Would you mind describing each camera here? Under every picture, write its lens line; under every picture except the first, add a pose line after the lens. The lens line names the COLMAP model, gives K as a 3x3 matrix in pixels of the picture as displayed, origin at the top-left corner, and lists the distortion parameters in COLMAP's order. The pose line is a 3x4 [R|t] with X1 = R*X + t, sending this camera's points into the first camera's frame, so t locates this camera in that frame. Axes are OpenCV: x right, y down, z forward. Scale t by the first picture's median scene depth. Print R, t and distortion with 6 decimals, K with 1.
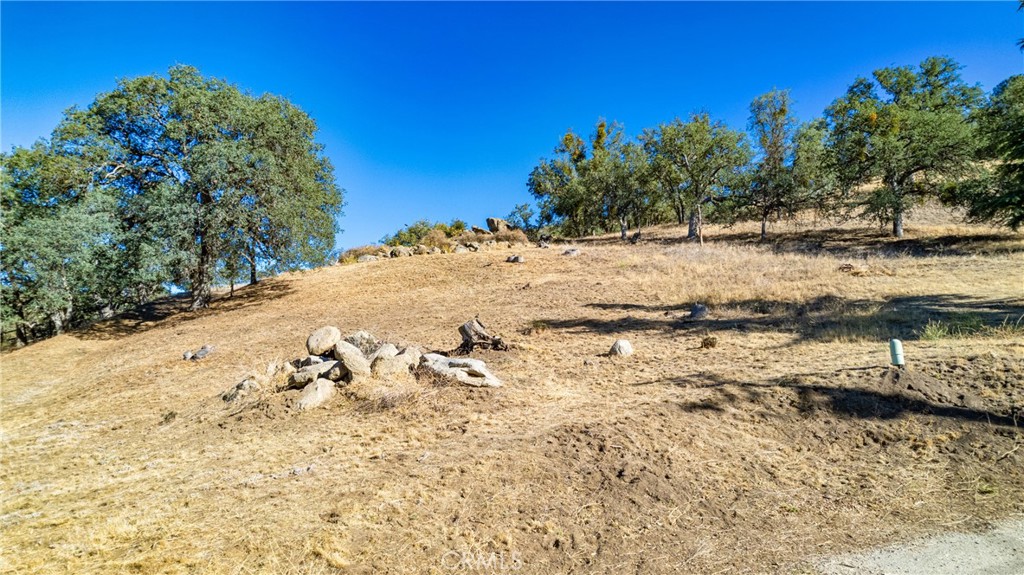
lens RADIAL K [[674.8, 0, 512.0], [0, 674.8, 287.5], [0, 0, 1]] dist [-0.030237, 0.068429]
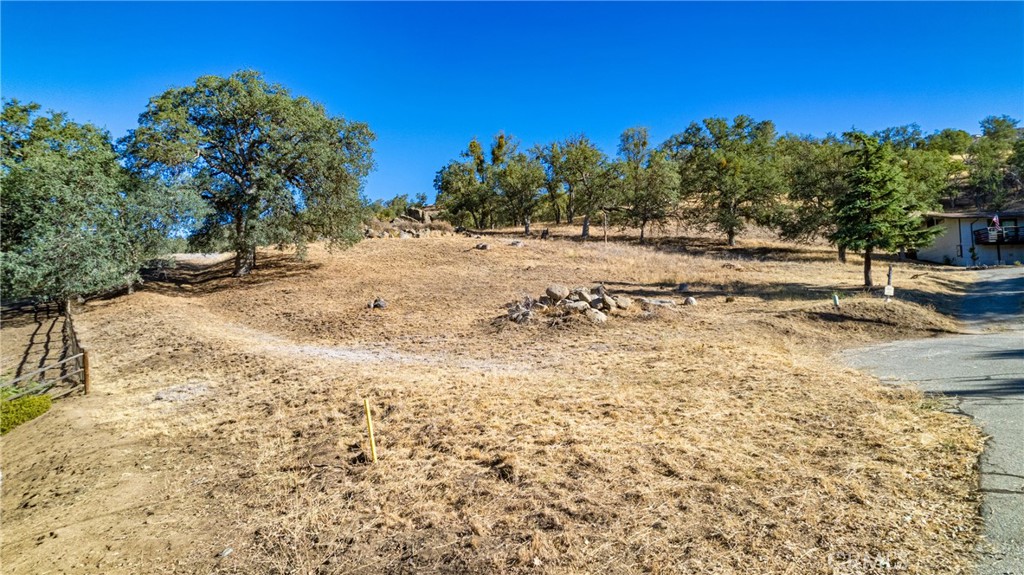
lens RADIAL K [[674.8, 0, 512.0], [0, 674.8, 287.5], [0, 0, 1]] dist [-0.030237, 0.068429]
pose [[0.952684, 0.036302, 0.301787, -0.299715], [-0.042313, 0.999014, 0.013403, 0.014728], [-0.301003, -0.025538, 0.953281, -0.231236]]
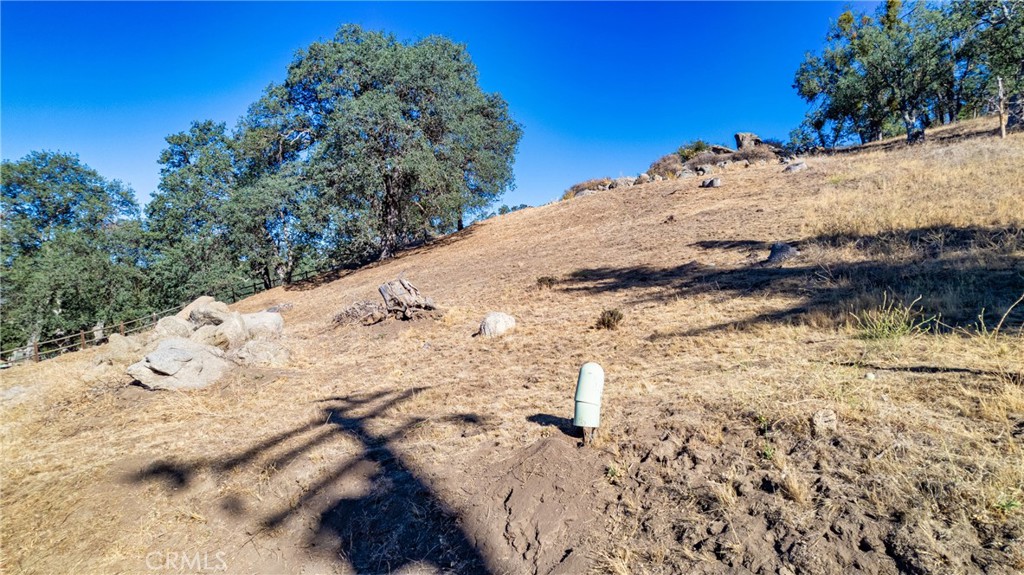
lens RADIAL K [[674.8, 0, 512.0], [0, 674.8, 287.5], [0, 0, 1]] dist [-0.030237, 0.068429]
pose [[0.882979, -0.015518, -0.469156, 0.160705], [0.064686, 0.993941, 0.088867, -0.003146], [0.464935, -0.108815, 0.878632, 0.121655]]
